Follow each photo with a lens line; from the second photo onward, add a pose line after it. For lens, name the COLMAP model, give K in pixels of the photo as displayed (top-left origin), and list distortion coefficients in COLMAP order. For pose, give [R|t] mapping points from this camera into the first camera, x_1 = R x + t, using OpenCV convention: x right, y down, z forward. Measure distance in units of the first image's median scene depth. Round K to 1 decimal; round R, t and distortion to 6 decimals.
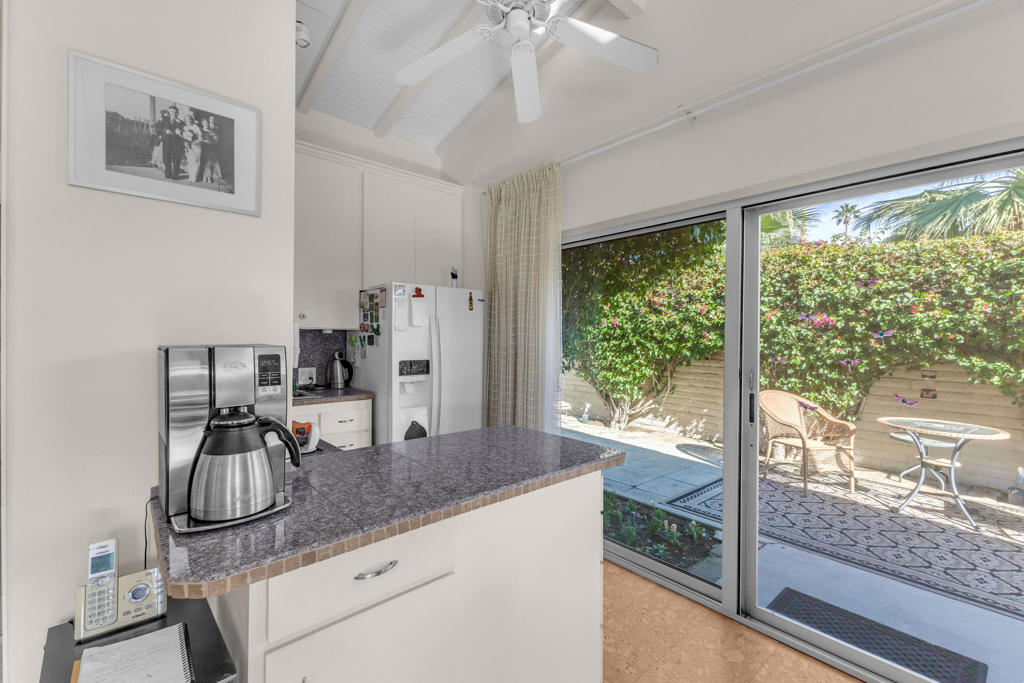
lens RADIAL K [[435.2, 0, 509.4], [0, 435.2, 340.4], [0, 0, 1]] dist [0.004970, -0.002326]
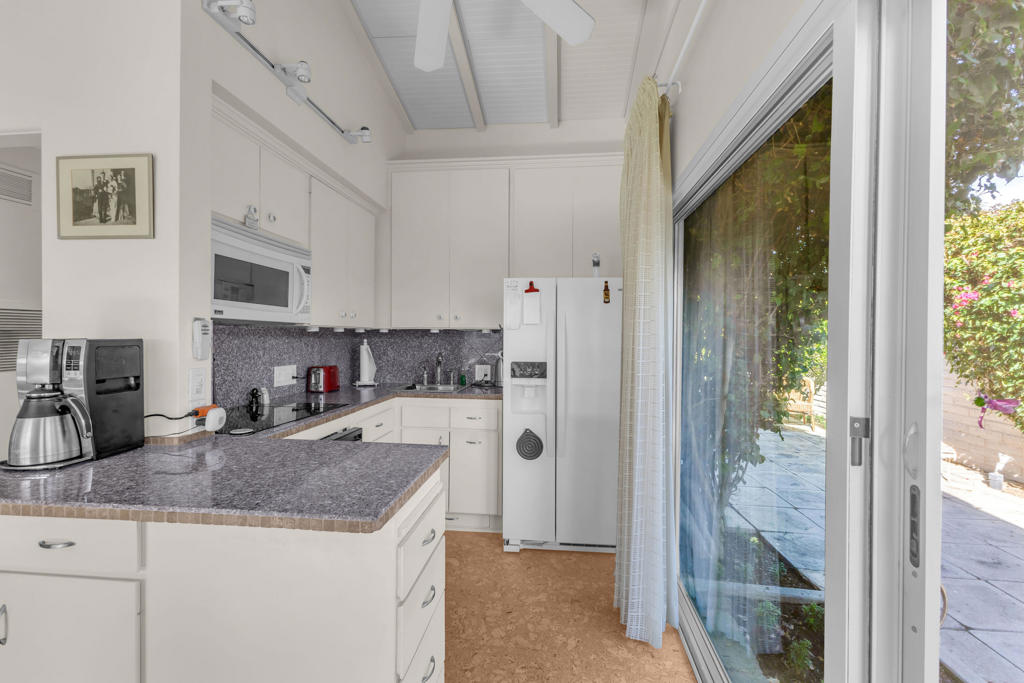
lens RADIAL K [[435.2, 0, 514.8], [0, 435.2, 337.6], [0, 0, 1]] dist [0.004970, -0.002326]
pose [[0.682589, 0.001534, -0.730801, 0.322621], [-0.009315, 0.999935, -0.006601, 0.001169], [0.730743, 0.011314, 0.682559, 0.272879]]
